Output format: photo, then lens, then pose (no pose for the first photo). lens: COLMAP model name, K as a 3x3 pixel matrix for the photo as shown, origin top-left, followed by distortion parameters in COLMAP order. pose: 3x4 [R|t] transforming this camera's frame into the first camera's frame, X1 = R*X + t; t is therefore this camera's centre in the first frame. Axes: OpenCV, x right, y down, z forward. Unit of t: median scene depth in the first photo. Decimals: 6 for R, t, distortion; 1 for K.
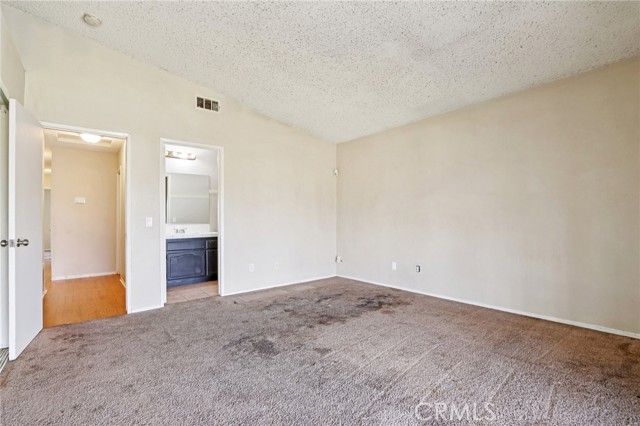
lens RADIAL K [[294.6, 0, 320.2], [0, 294.6, 213.7], [0, 0, 1]] dist [-0.005695, -0.001744]
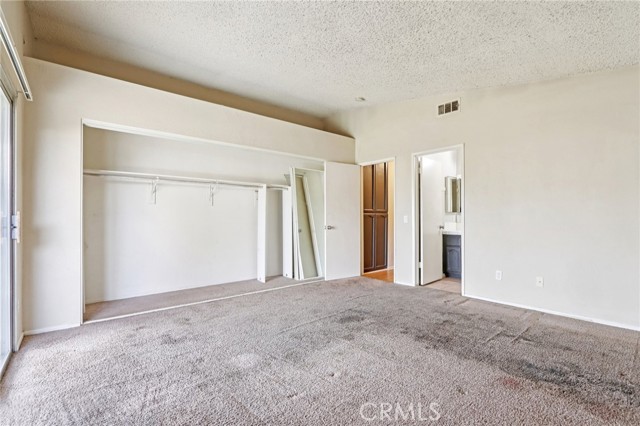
lens RADIAL K [[294.6, 0, 320.4], [0, 294.6, 215.1], [0, 0, 1]] dist [-0.005695, -0.001744]
pose [[0.015546, 0.000606, -0.999879, 0.772165], [0.016483, 0.999864, 0.000862, 0.002217], [0.999743, -0.016494, 0.015534, 0.614416]]
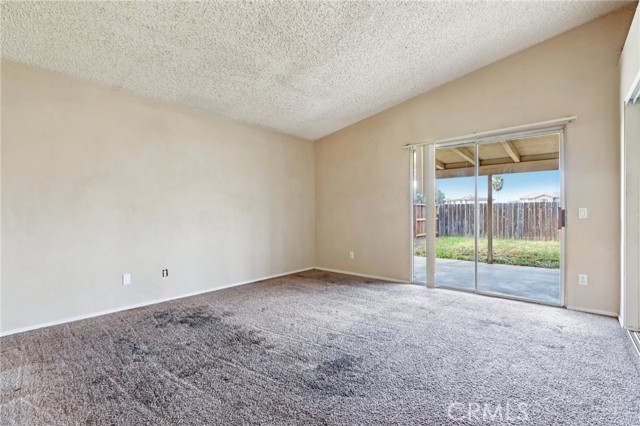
lens RADIAL K [[294.6, 0, 317.4], [0, 294.6, 213.9], [0, 0, 1]] dist [-0.005695, -0.001744]
pose [[-0.162122, 0.010219, 0.986718, -0.722974], [-0.009610, 0.999883, -0.011934, 0.024184], [-0.986724, -0.011417, -0.162005, 0.855628]]
